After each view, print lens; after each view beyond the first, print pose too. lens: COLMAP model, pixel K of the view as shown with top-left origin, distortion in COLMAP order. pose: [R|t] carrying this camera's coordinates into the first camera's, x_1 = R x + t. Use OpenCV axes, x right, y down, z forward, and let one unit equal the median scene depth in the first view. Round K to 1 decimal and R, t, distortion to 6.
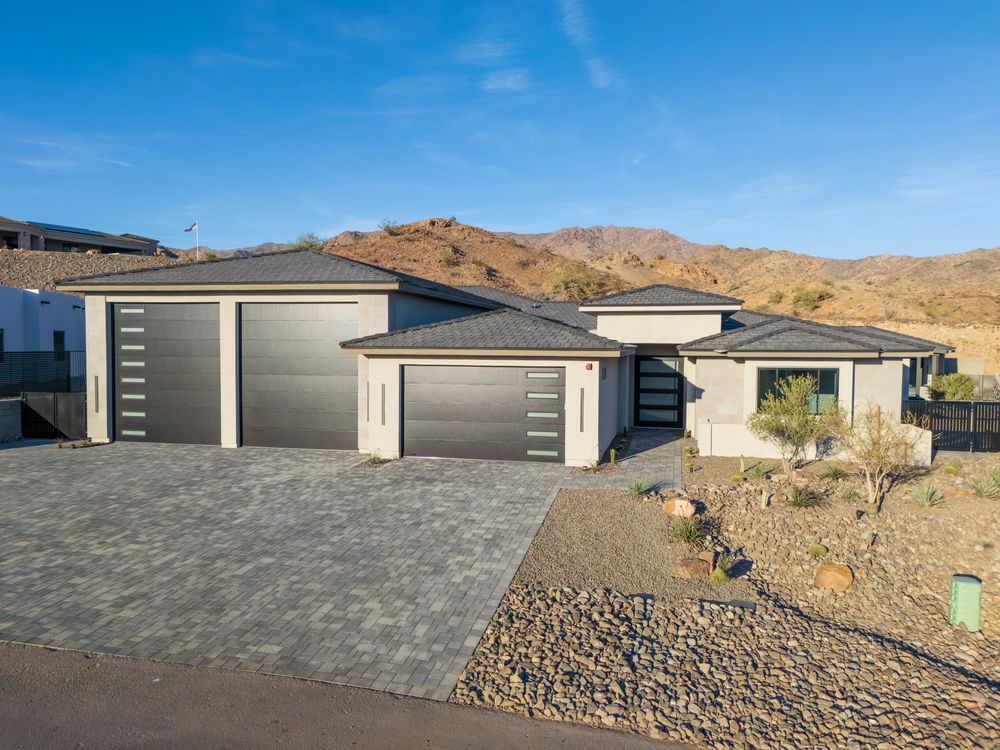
lens RADIAL K [[738.7, 0, 503.2], [0, 738.7, 380.3], [0, 0, 1]] dist [0.064582, -0.055103]
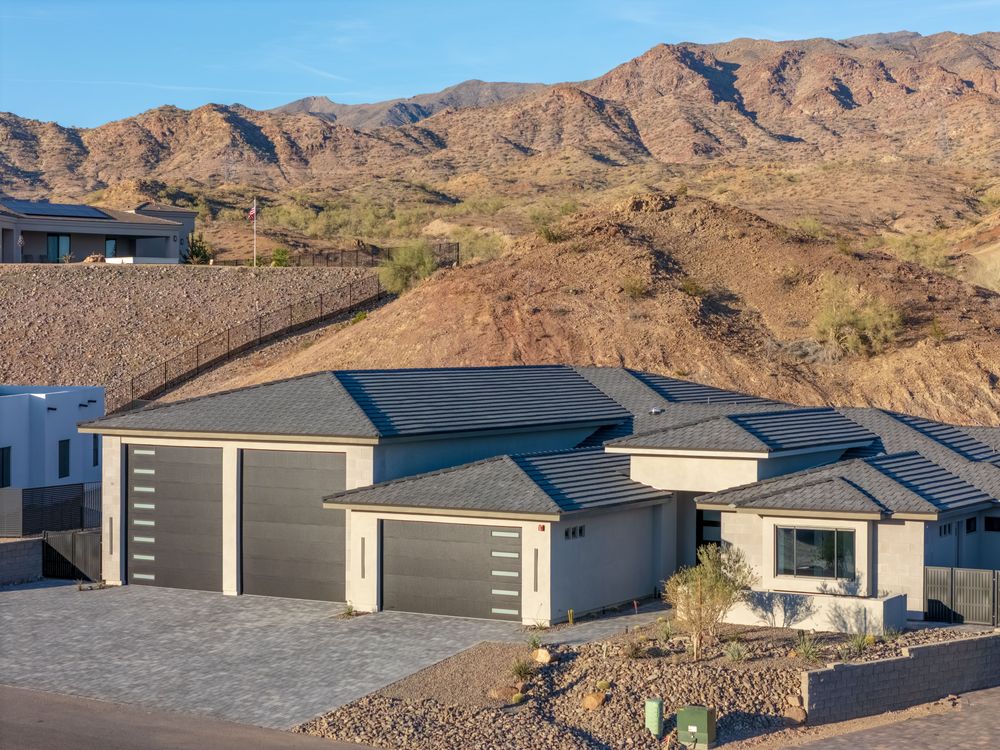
lens RADIAL K [[2053.7, 0, 500.0], [0, 2053.7, 375.0], [0, 0, 1]] dist [-0.058224, 0.156726]
pose [[0.956980, 0.002160, -0.290145, 0.779663], [-0.009780, 0.999644, -0.024816, -0.140246], [0.289988, 0.026586, 0.956661, -1.536334]]
